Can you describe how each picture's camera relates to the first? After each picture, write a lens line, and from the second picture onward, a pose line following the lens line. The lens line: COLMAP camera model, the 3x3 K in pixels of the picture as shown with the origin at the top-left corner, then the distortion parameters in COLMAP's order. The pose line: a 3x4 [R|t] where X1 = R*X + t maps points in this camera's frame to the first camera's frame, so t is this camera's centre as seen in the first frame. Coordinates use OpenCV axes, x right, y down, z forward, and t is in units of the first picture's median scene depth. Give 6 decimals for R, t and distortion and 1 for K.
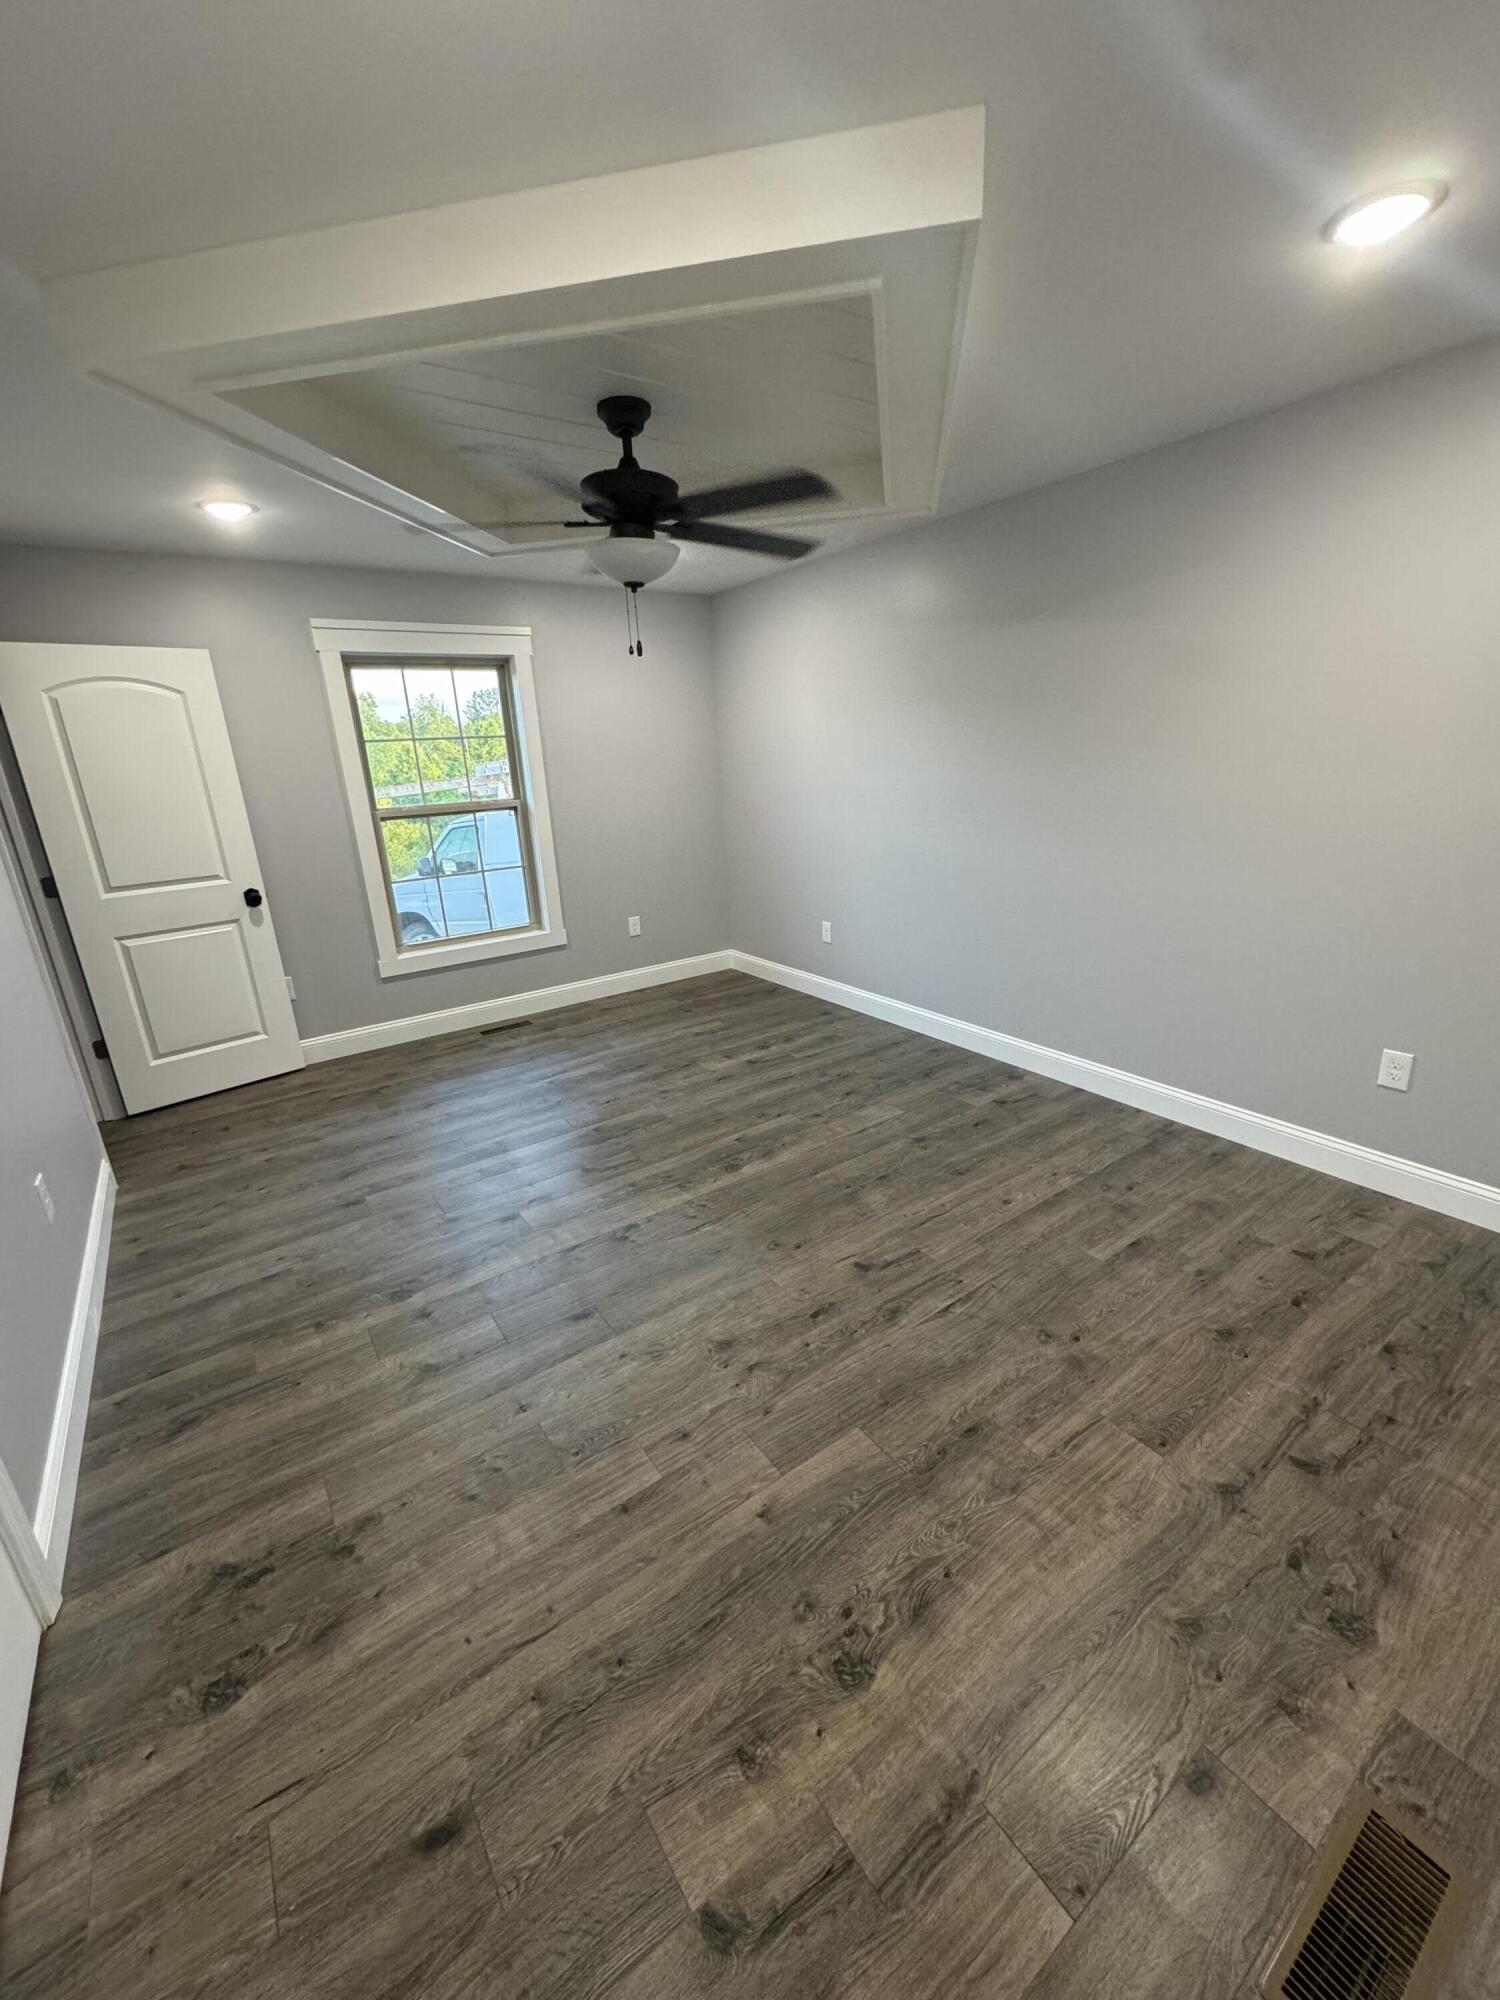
lens RADIAL K [[795.1, 0, 750.0], [0, 795.1, 1000.0], [0, 0, 1]] dist [0.000117, -0.000219]
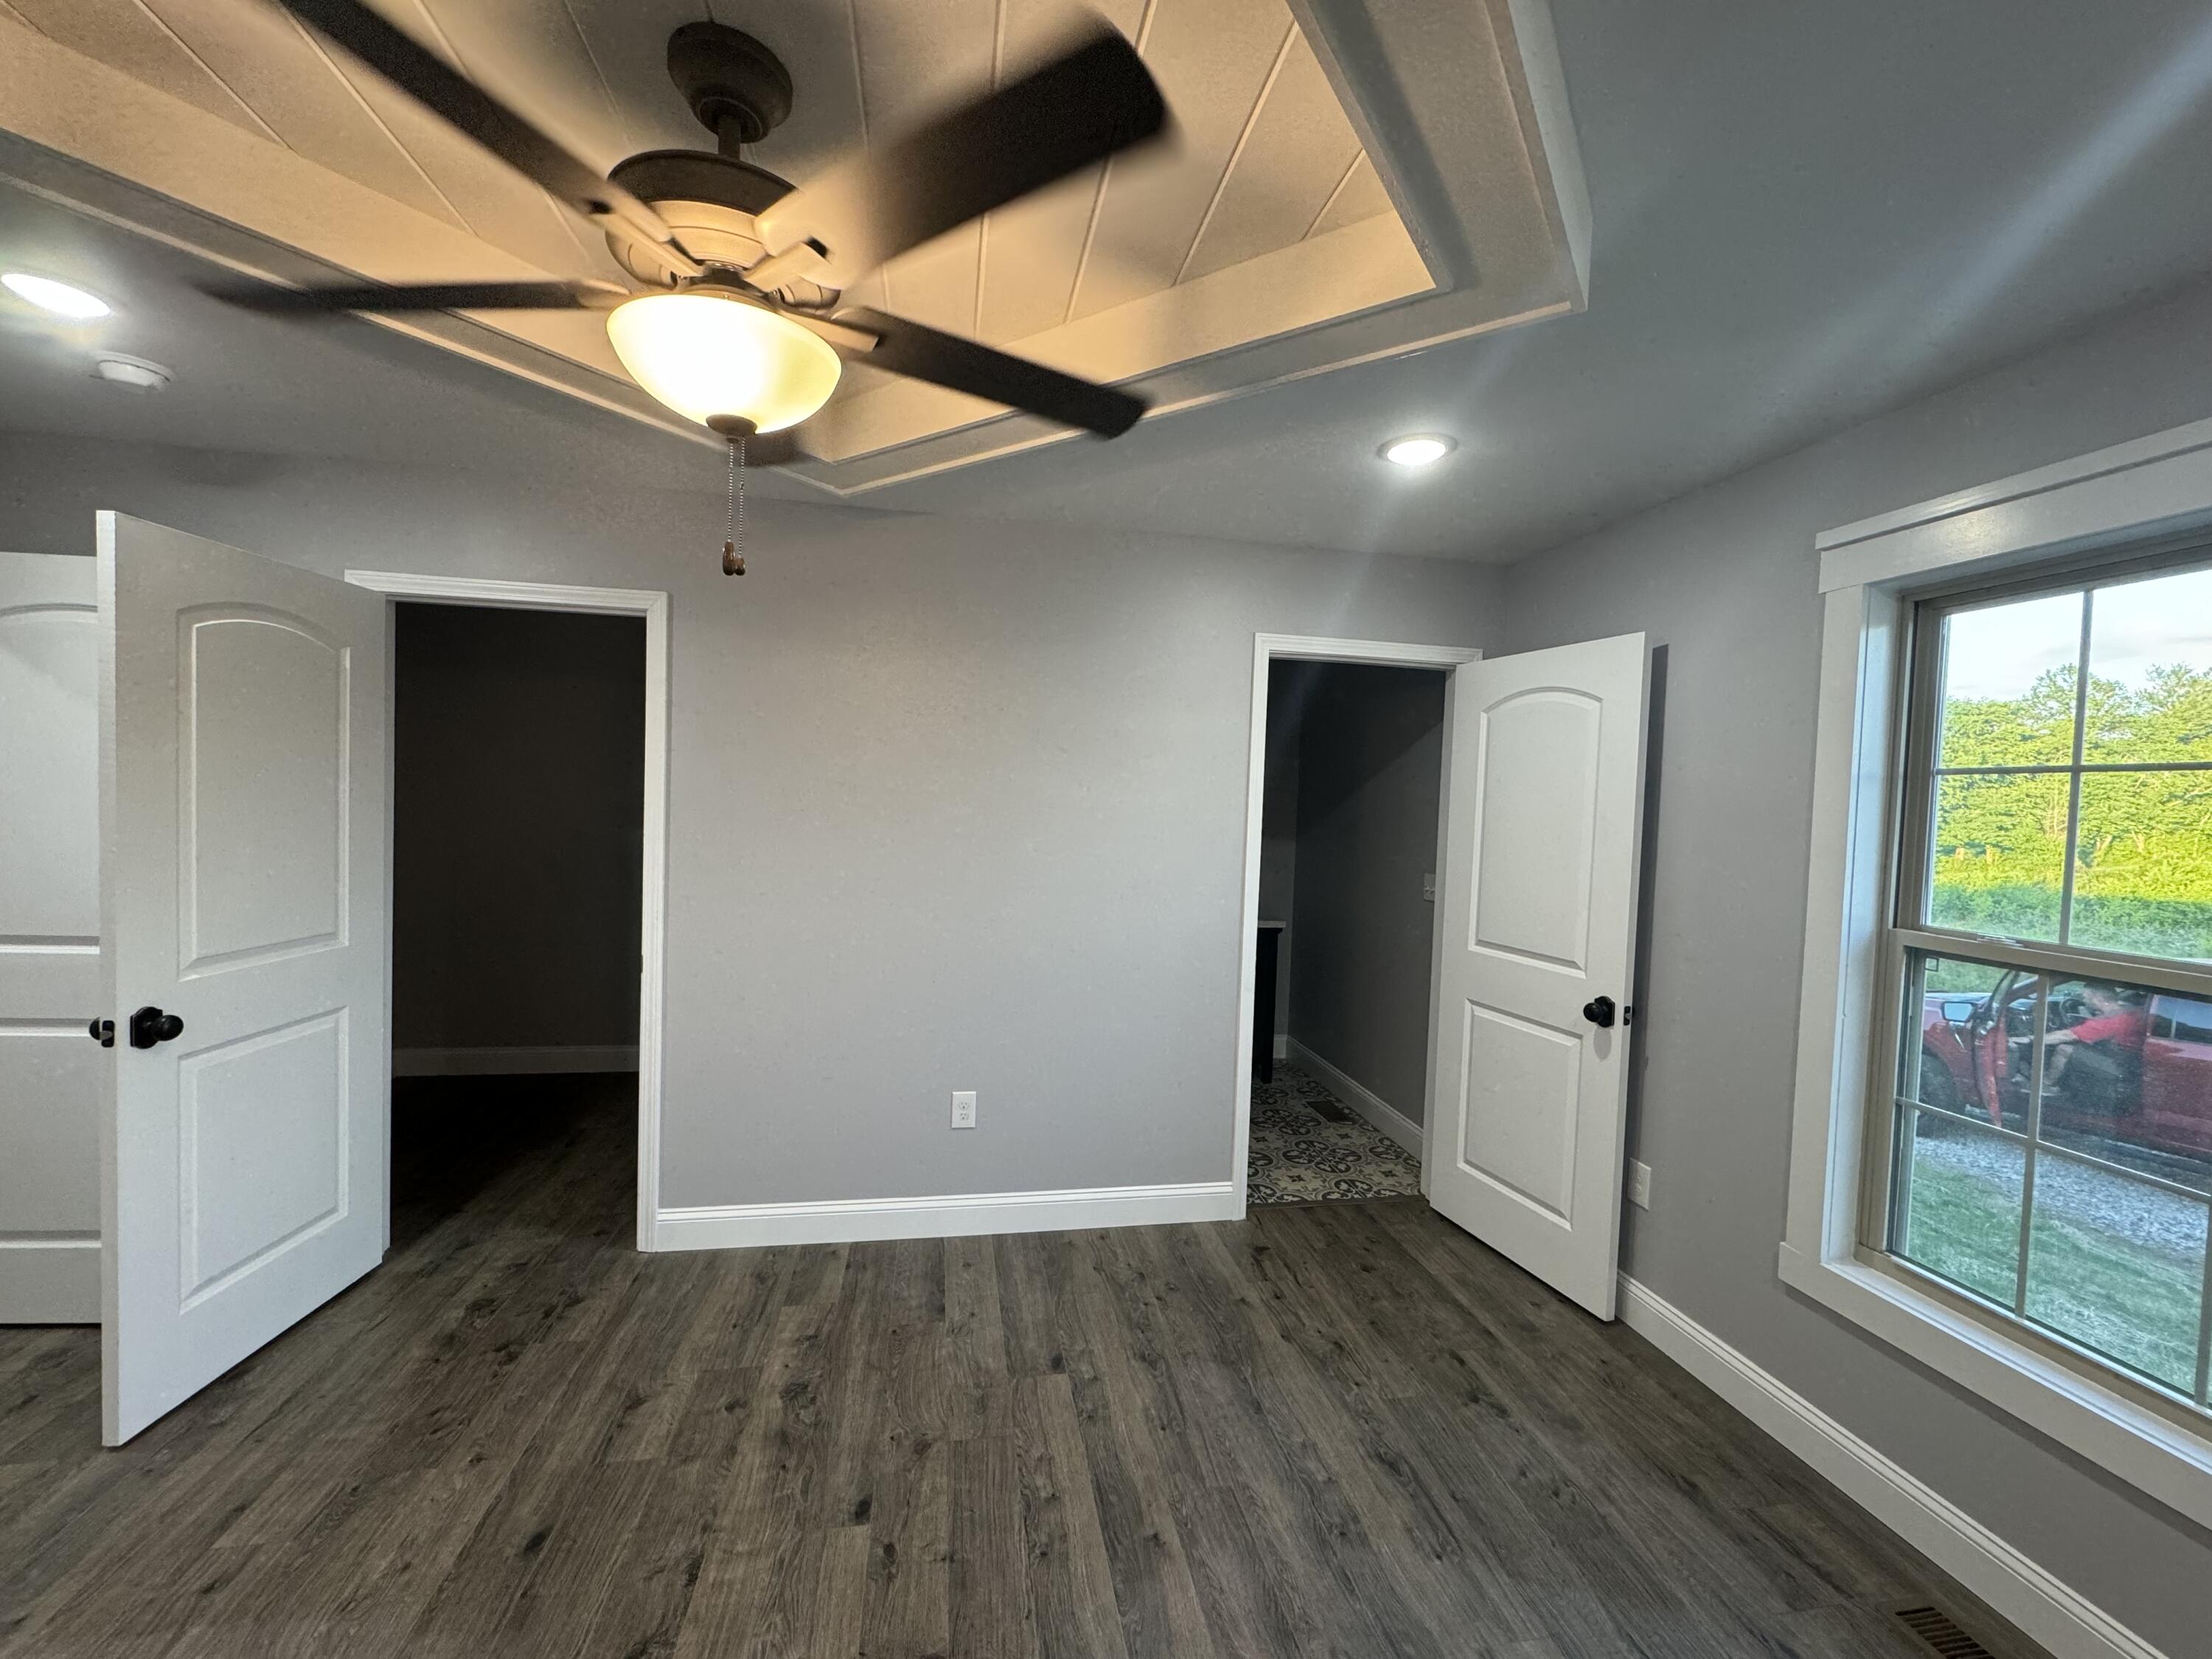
lens RADIAL K [[879.3, 0, 1106.0], [0, 879.3, 829.5], [0, 0, 1]] dist [0.000117, -0.000219]
pose [[-0.417016, 0.066250, -0.906482, 0.278541], [-0.290161, 0.935448, 0.201852, -0.575328], [0.861339, 0.347201, -0.370873, 1.758078]]
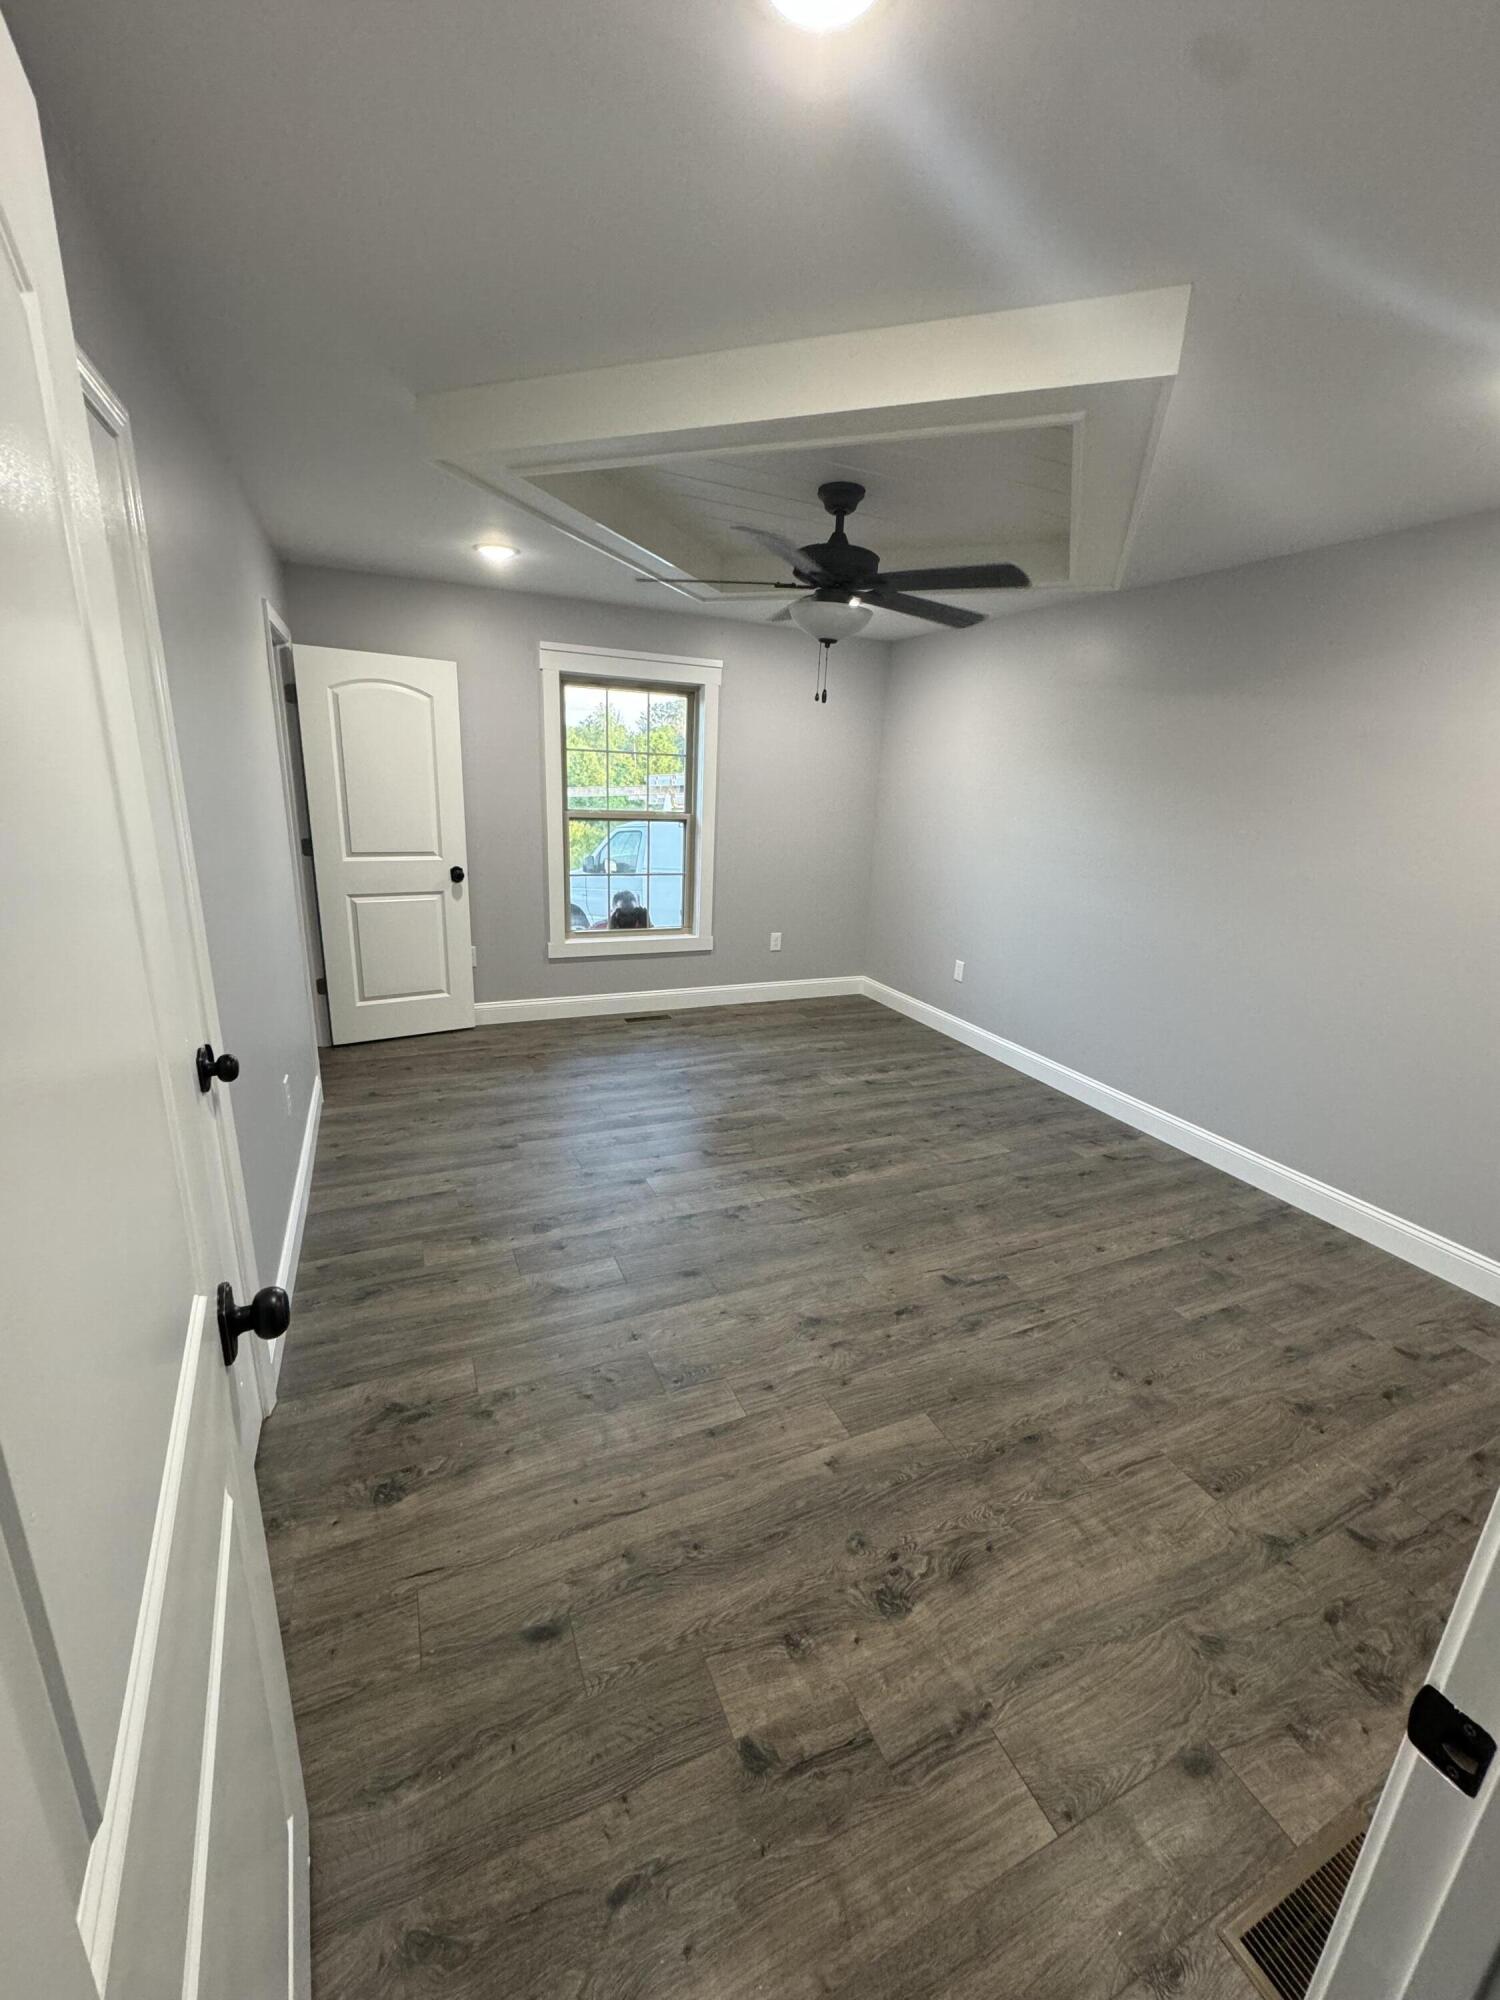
lens RADIAL K [[795.1, 0, 750.0], [0, 795.1, 1000.0], [0, 0, 1]] dist [0.000117, -0.000219]
pose [[0.978228, 0.138383, -0.154660, -0.010156], [-0.143049, 0.989525, -0.019406, 0.026565], [0.150355, 0.041107, 0.987777, -0.140457]]
